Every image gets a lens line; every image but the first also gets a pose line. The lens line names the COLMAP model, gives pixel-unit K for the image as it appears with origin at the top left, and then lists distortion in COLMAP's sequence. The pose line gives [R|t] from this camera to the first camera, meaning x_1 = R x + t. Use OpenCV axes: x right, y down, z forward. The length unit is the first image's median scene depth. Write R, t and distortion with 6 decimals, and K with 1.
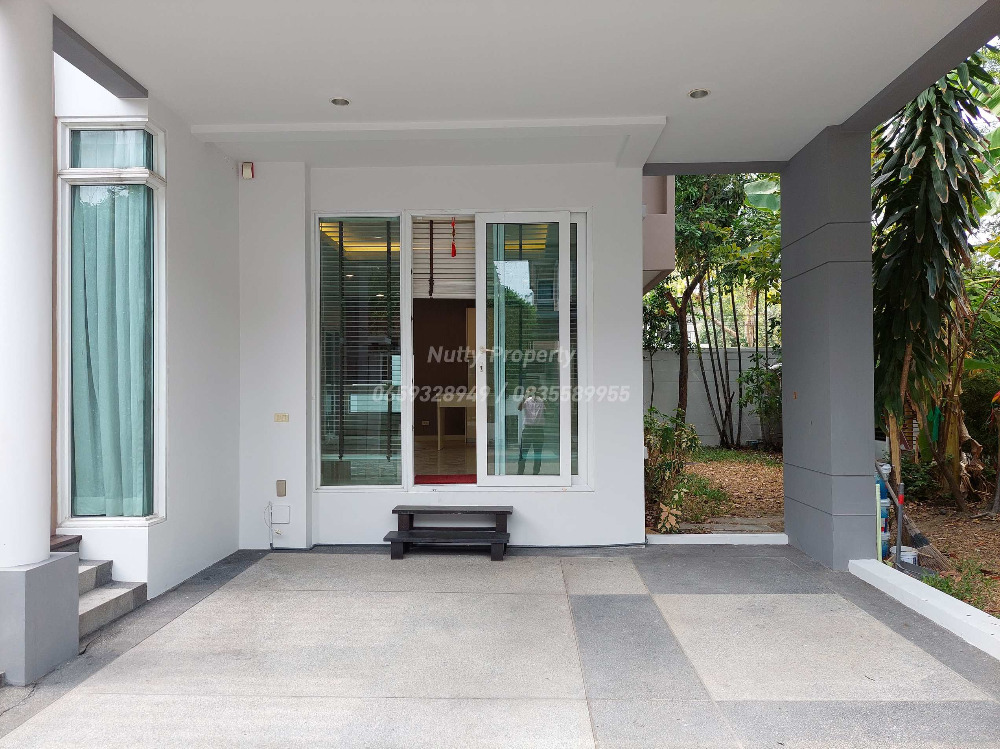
lens RADIAL K [[722.3, 0, 503.6], [0, 722.3, 383.0], [0, 0, 1]] dist [0.035960, -0.003447]
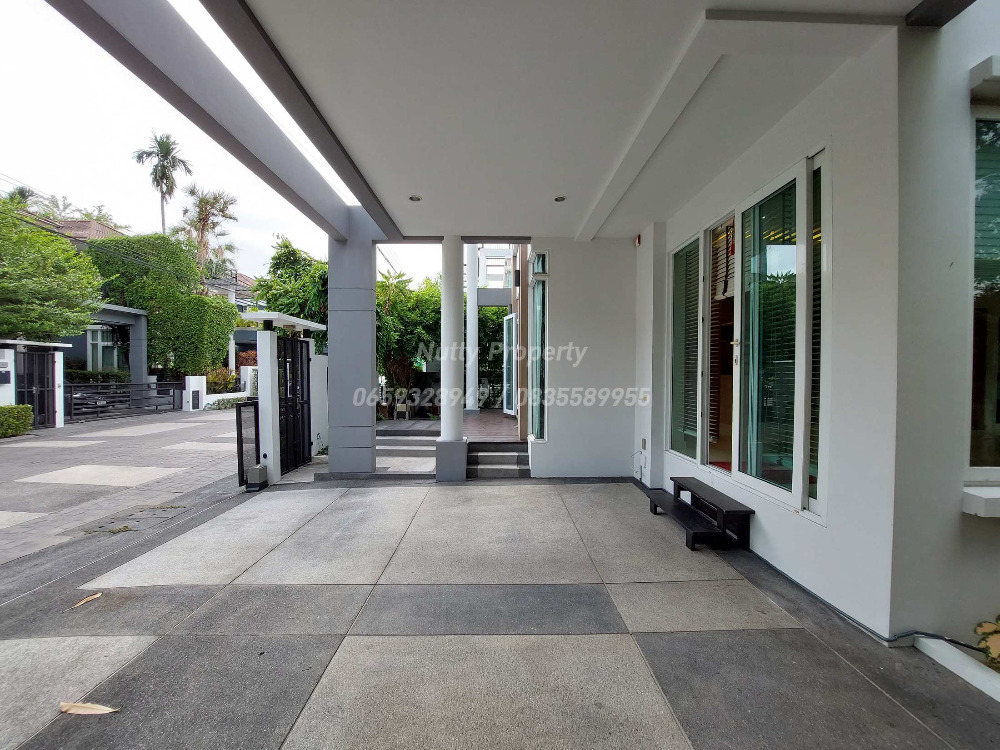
lens RADIAL K [[399.8, 0, 494.5], [0, 399.8, 380.2], [0, 0, 1]] dist [-0.017828, 0.000390]
pose [[0.030459, 0.020183, -0.999332, 0.646803], [0.005849, 0.999775, 0.020370, -0.010413], [0.999519, -0.006465, 0.030334, 0.828872]]
